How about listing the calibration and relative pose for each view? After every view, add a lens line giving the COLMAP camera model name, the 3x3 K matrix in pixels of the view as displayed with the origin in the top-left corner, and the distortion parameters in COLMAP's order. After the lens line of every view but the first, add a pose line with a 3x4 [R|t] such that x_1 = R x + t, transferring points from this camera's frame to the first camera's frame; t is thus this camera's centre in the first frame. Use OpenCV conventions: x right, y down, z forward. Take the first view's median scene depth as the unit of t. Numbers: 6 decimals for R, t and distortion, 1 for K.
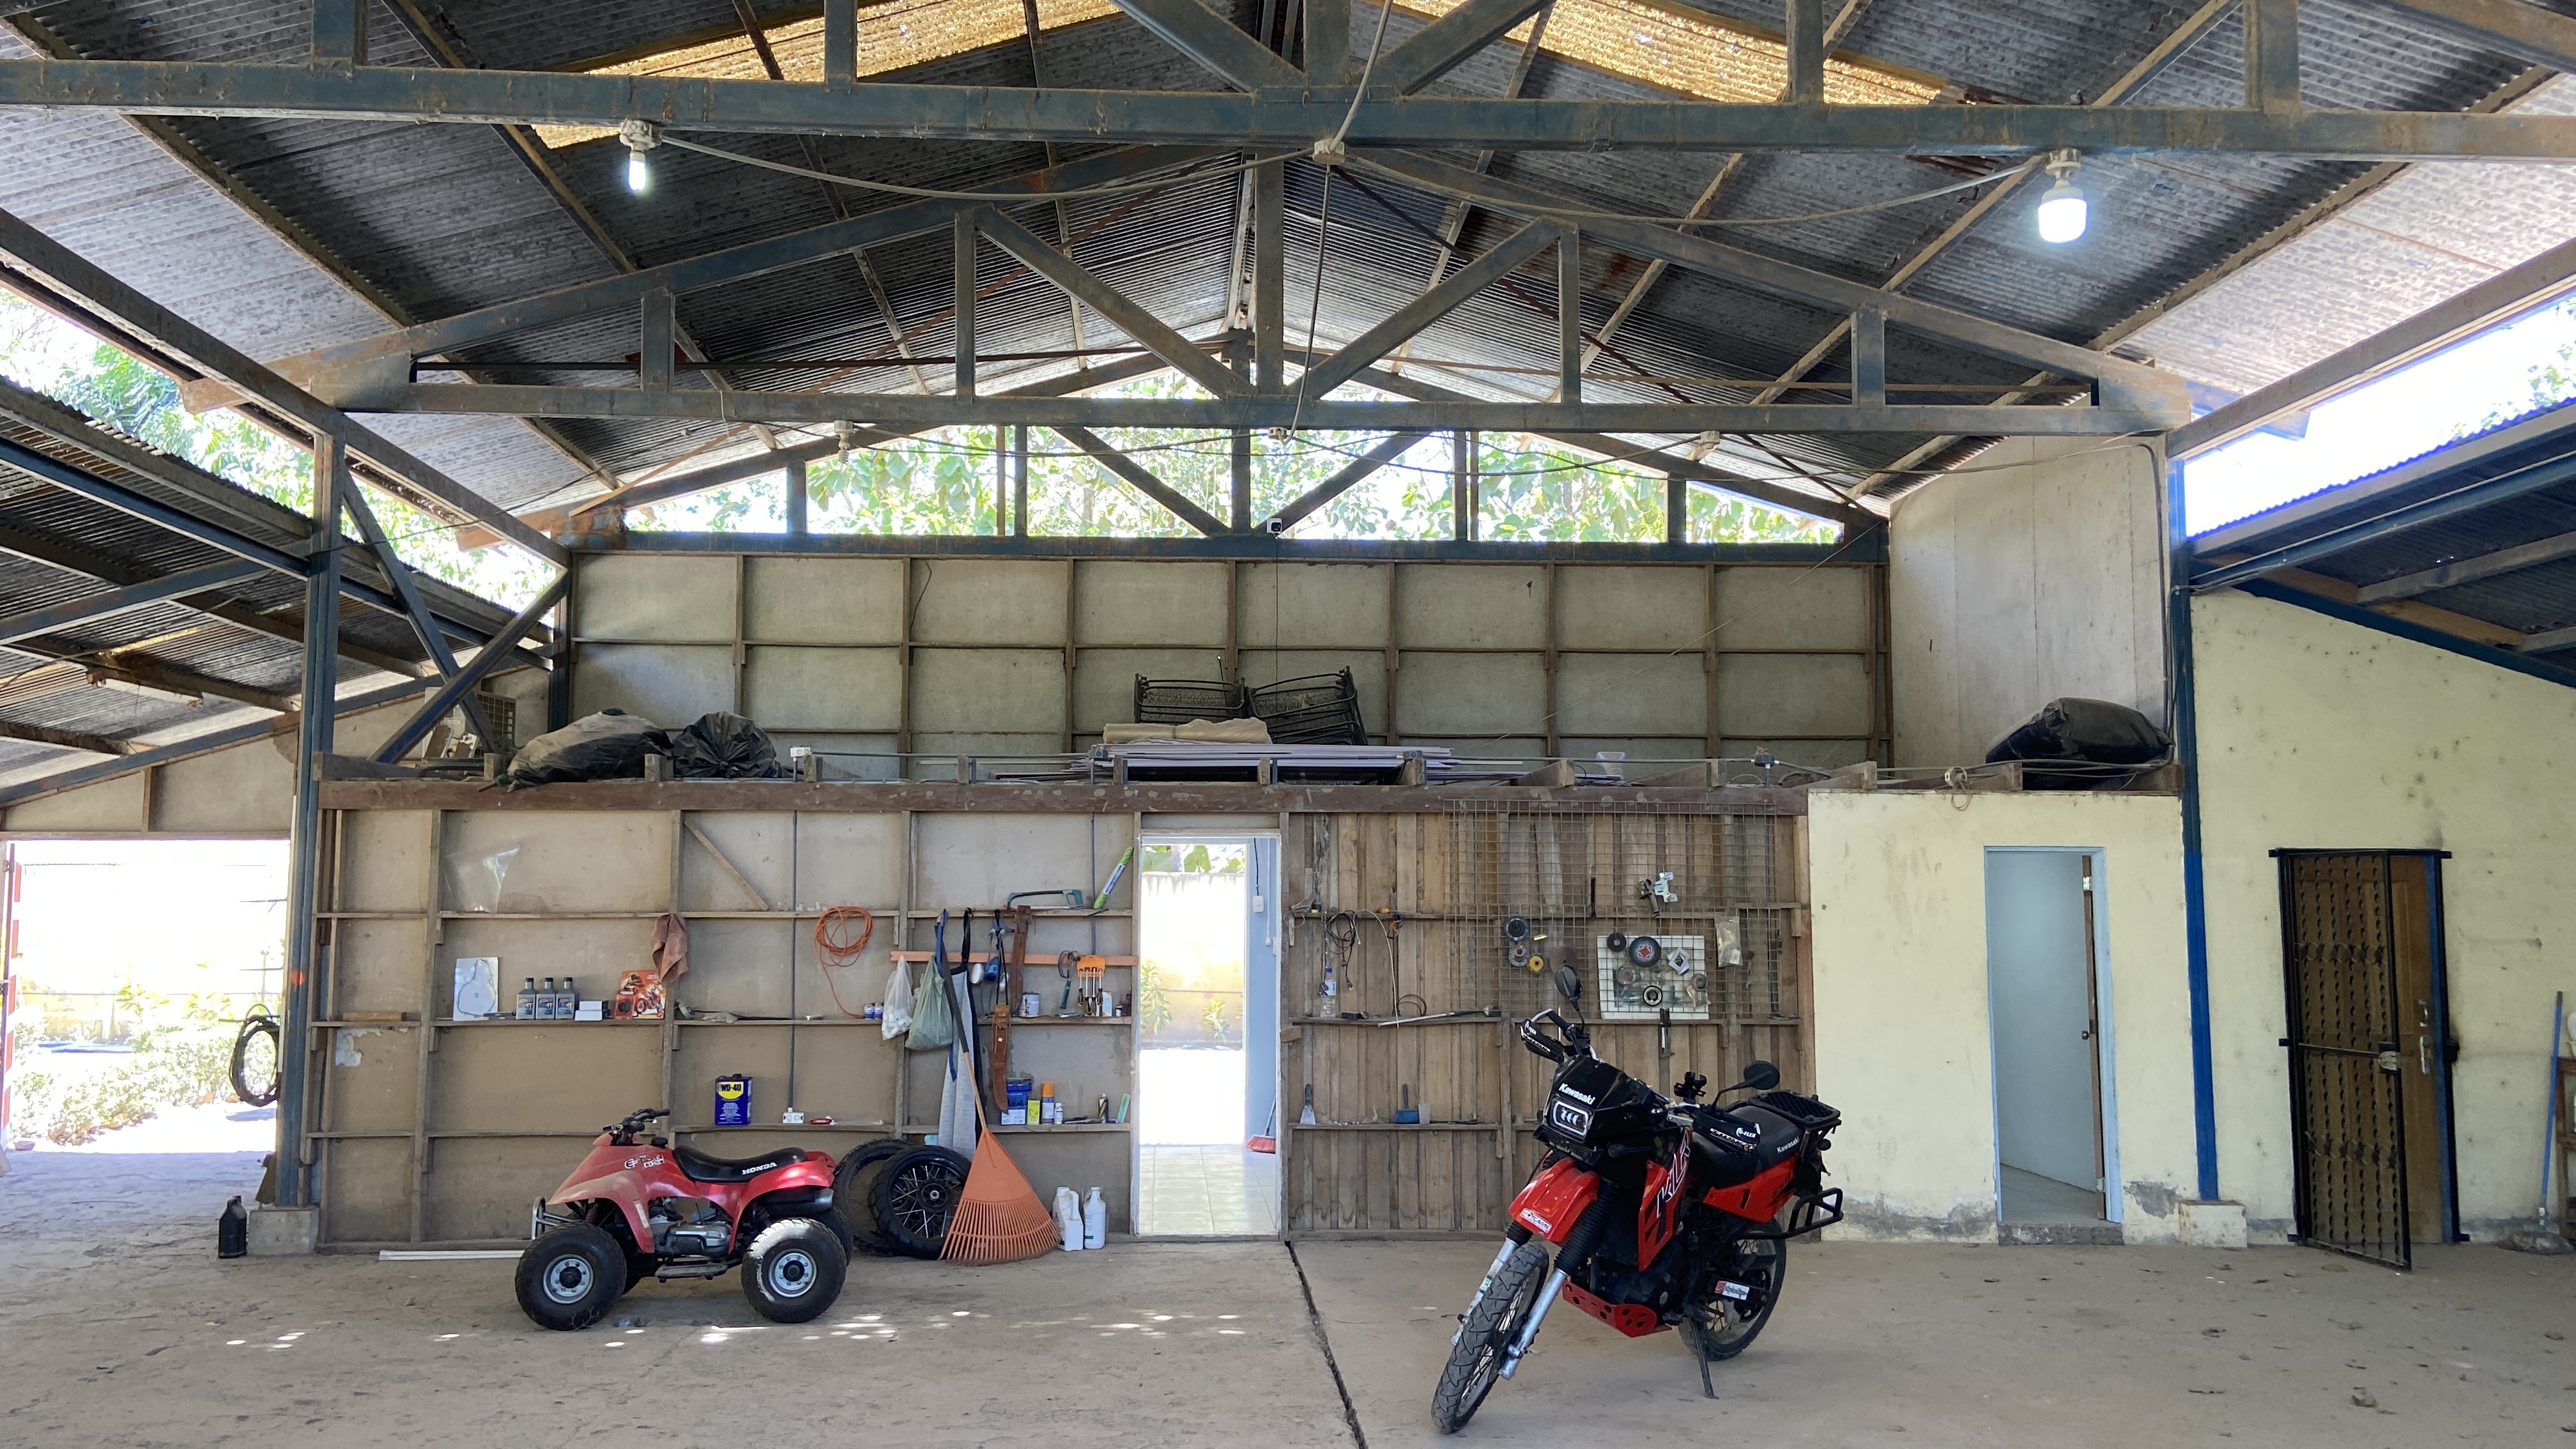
lens RADIAL K [[1953.9, 0, 1277.5], [0, 1953.9, 761.9], [0, 0, 1]] dist [0.125374, -0.154862]
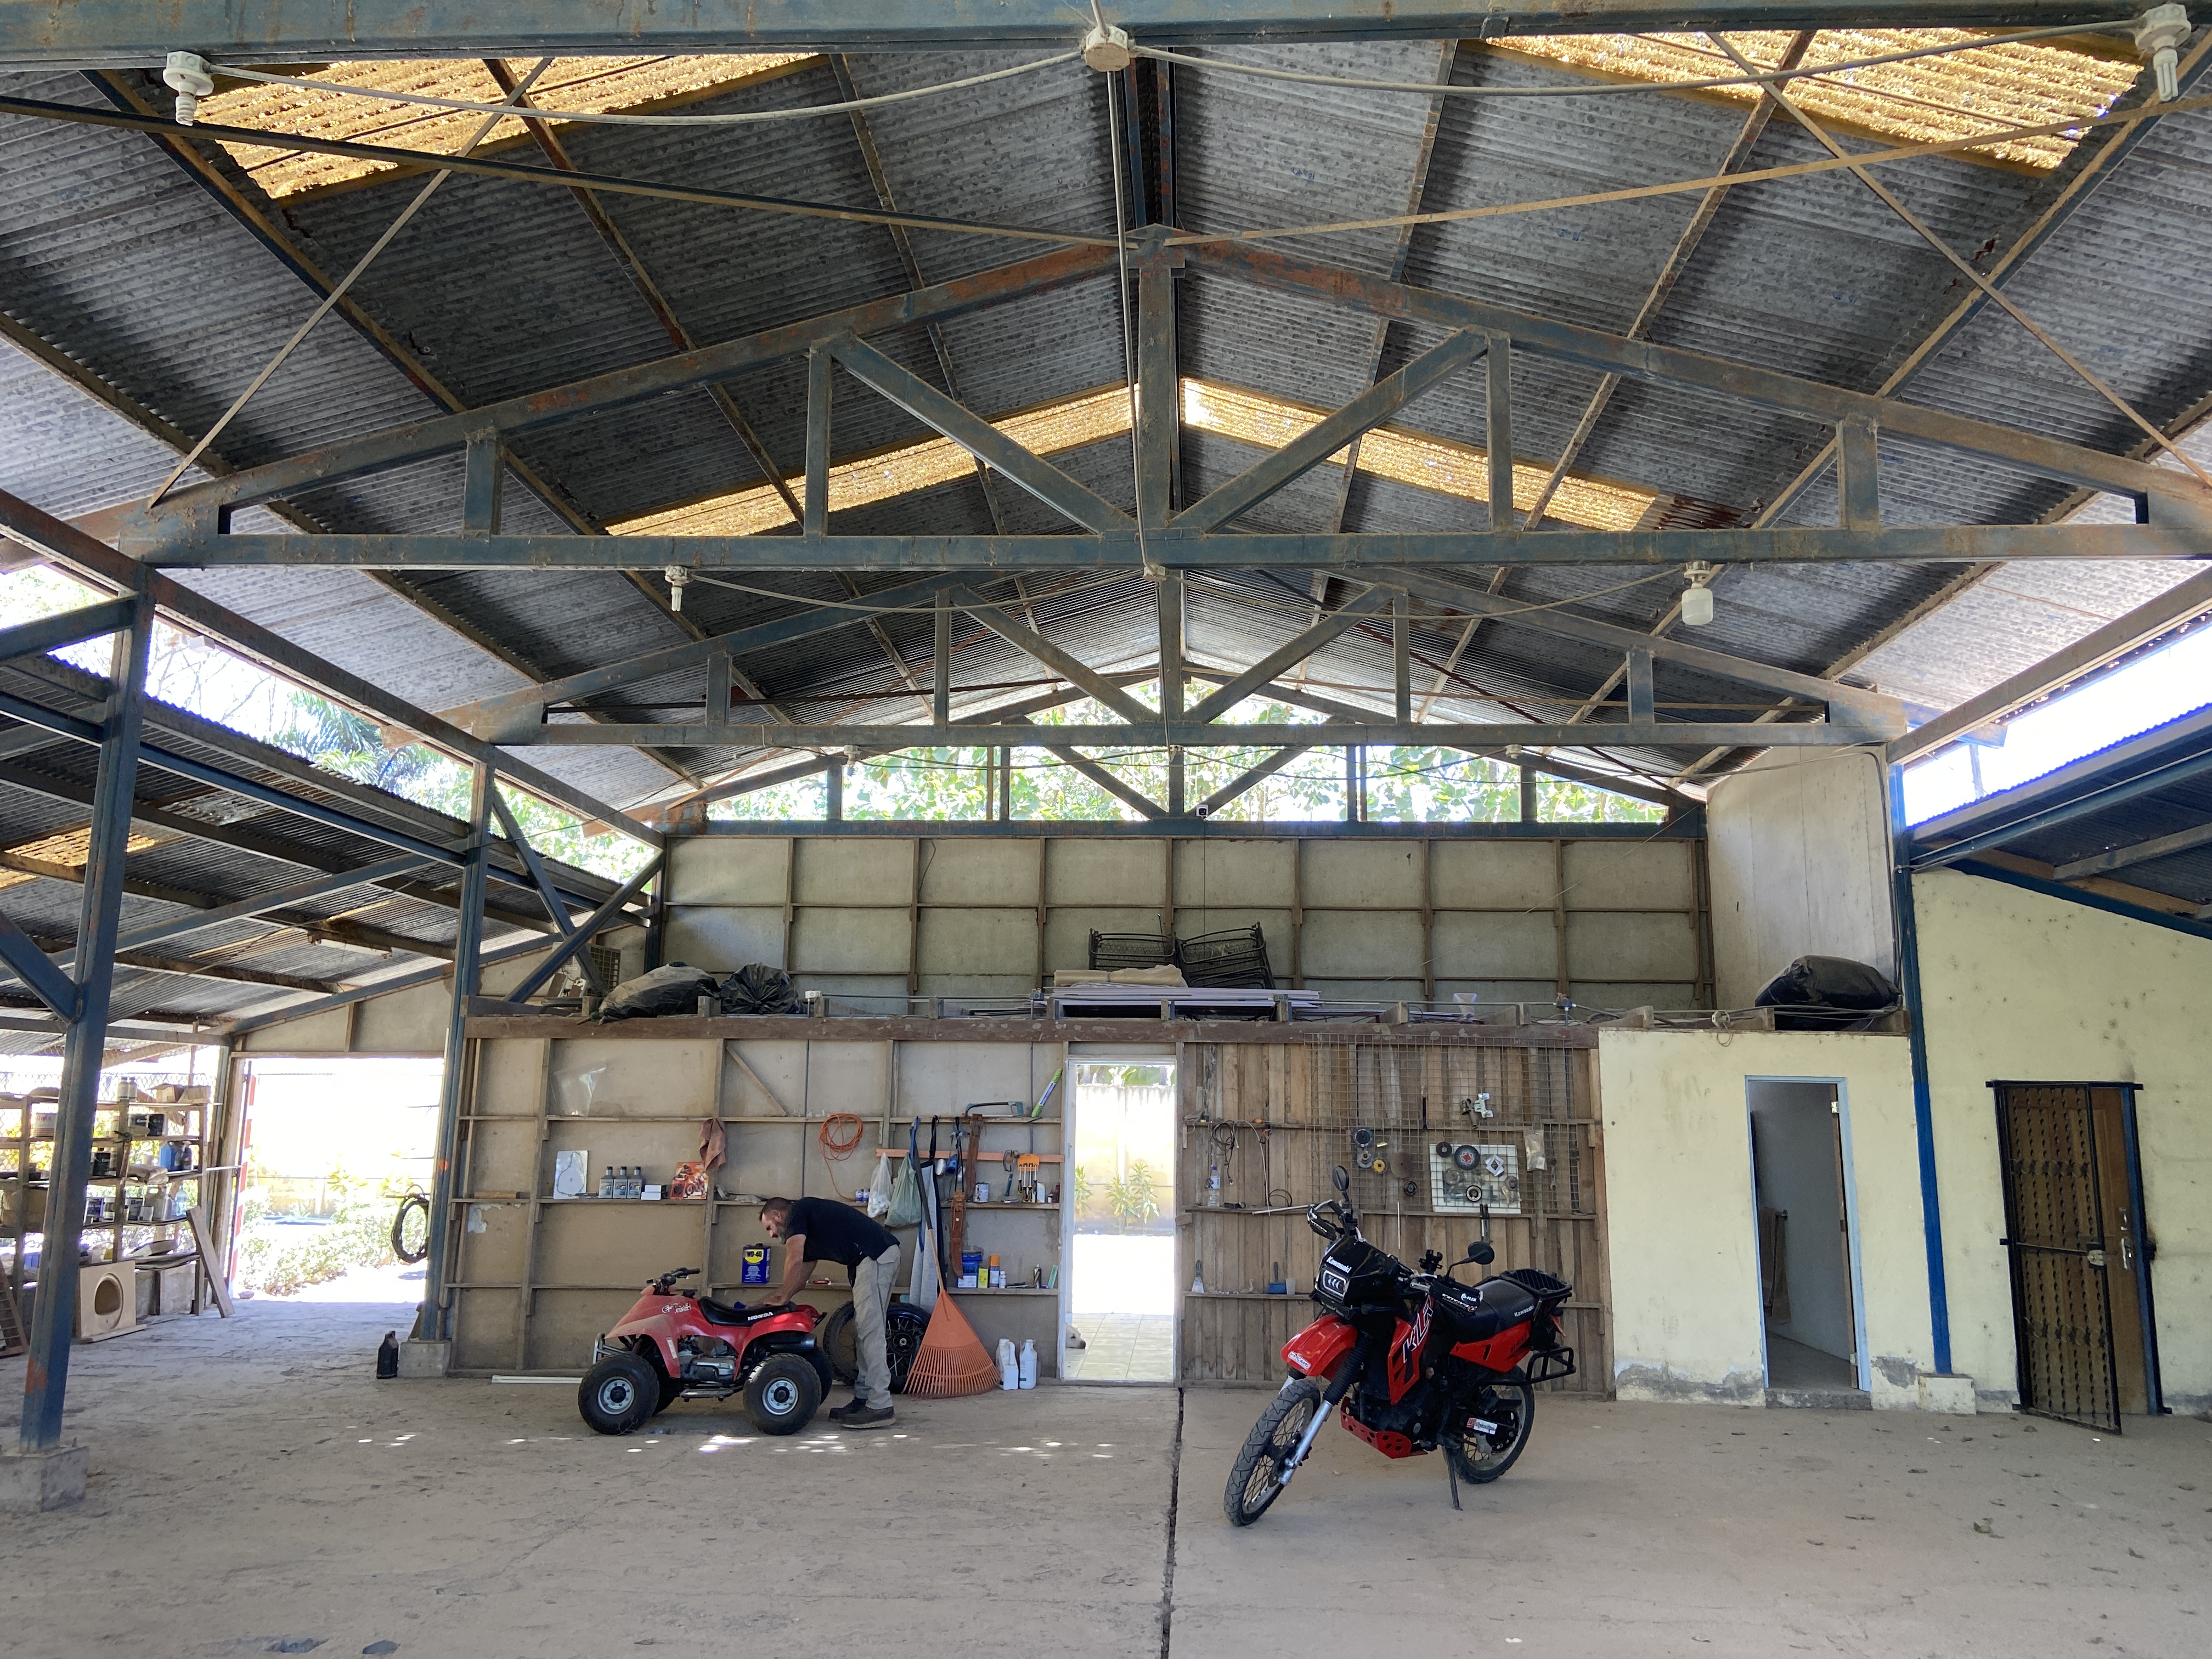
lens RADIAL K [[1654.3, 0, 1109.3], [0, 1654.3, 835.9], [0, 0, 1]] dist [0.127350, -0.164541]
pose [[0.994971, -0.006552, -0.099953, 0.067511], [-0.002651, 0.995787, -0.091663, -0.009217], [0.100133, 0.091467, 0.990761, -0.094733]]
